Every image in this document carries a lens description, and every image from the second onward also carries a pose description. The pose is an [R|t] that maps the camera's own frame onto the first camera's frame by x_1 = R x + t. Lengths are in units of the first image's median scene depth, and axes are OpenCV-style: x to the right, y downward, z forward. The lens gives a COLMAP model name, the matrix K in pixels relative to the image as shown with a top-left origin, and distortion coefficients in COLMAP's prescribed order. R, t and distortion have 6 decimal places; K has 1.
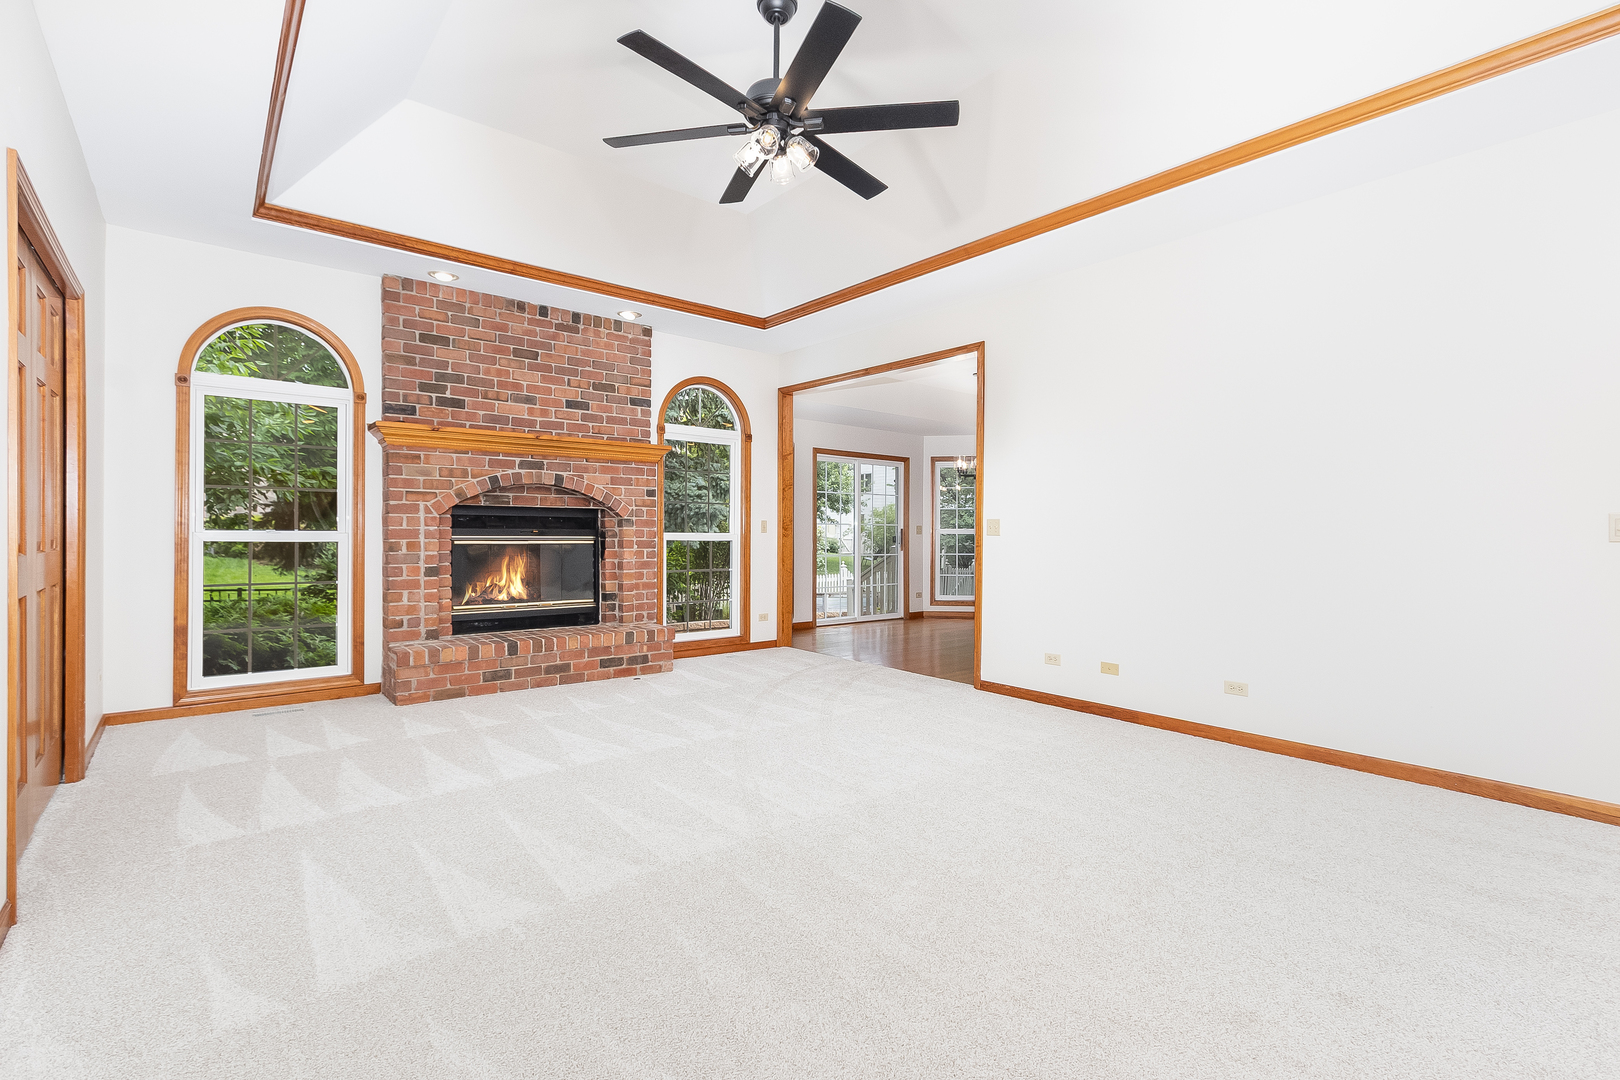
lens RADIAL K [[739.0, 0, 811.2], [0, 739.0, 532.5], [0, 0, 1]] dist [0.002206, 0.000814]
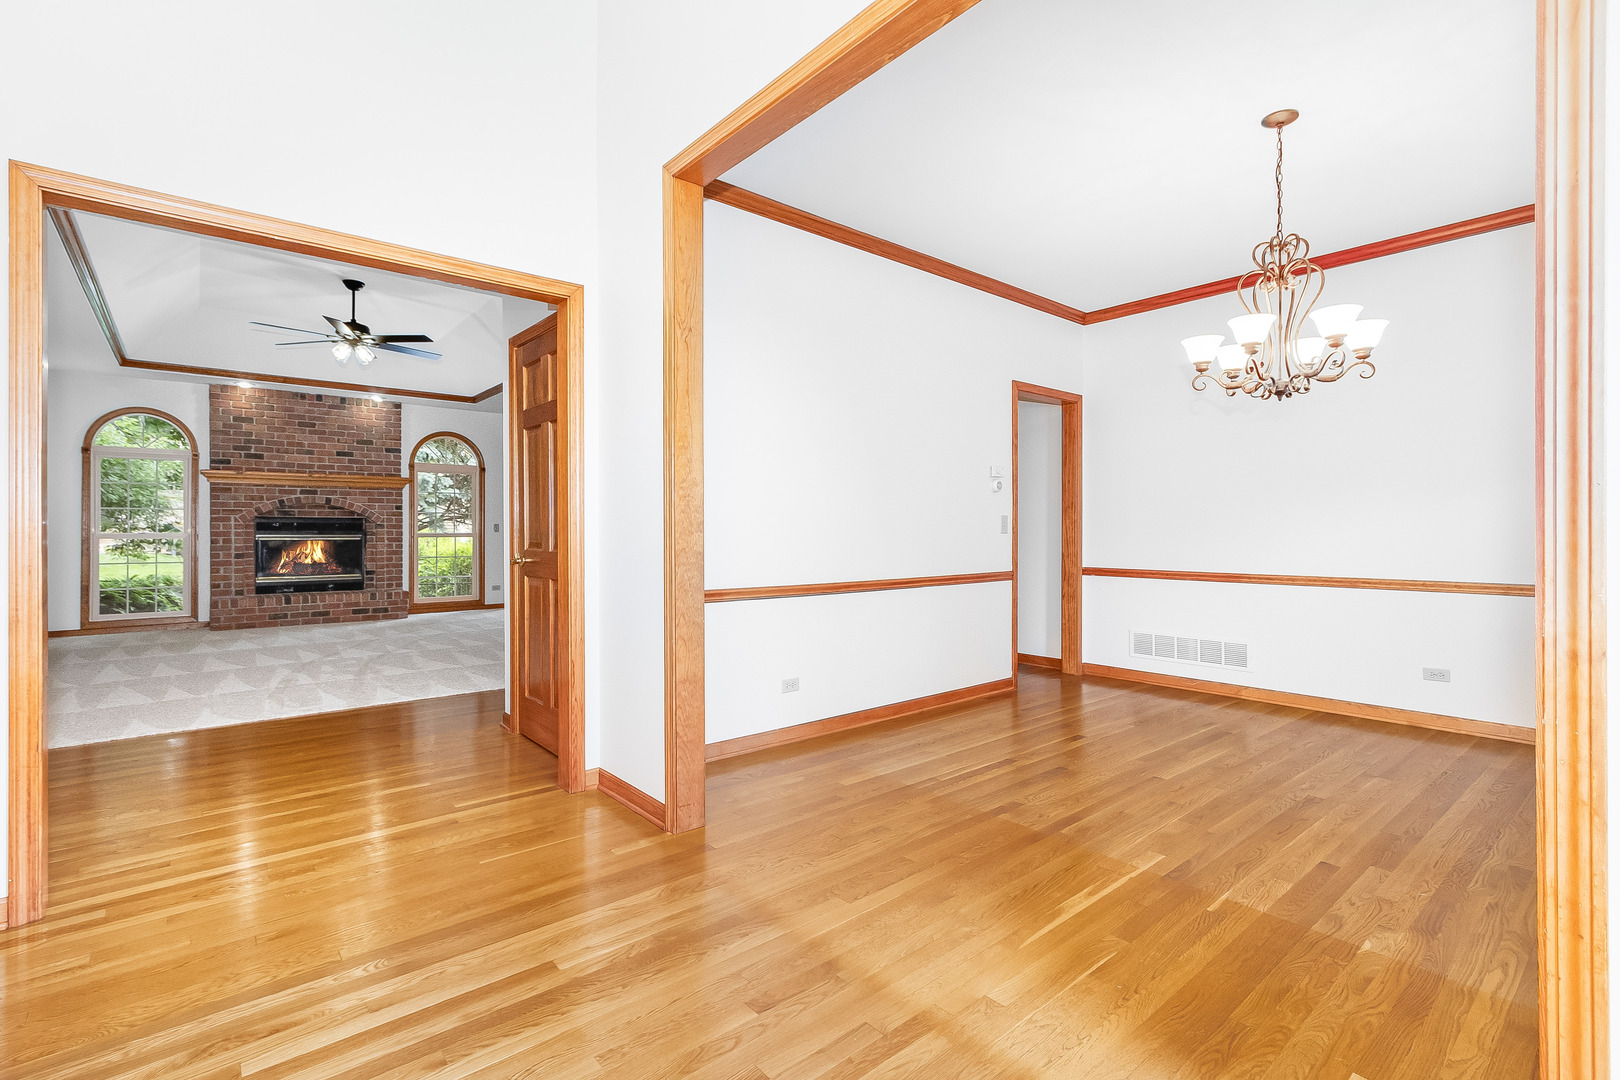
lens RADIAL K [[730.4, 0, 812.1], [0, 730.4, 528.5], [0, 0, 1]] dist [0.000317, -0.000118]
pose [[0.999986, -0.005249, 0.000741, 0.771778], [0.005251, 0.999981, -0.003297, 0.001837], [-0.000723, 0.003300, 0.999994, -0.658996]]
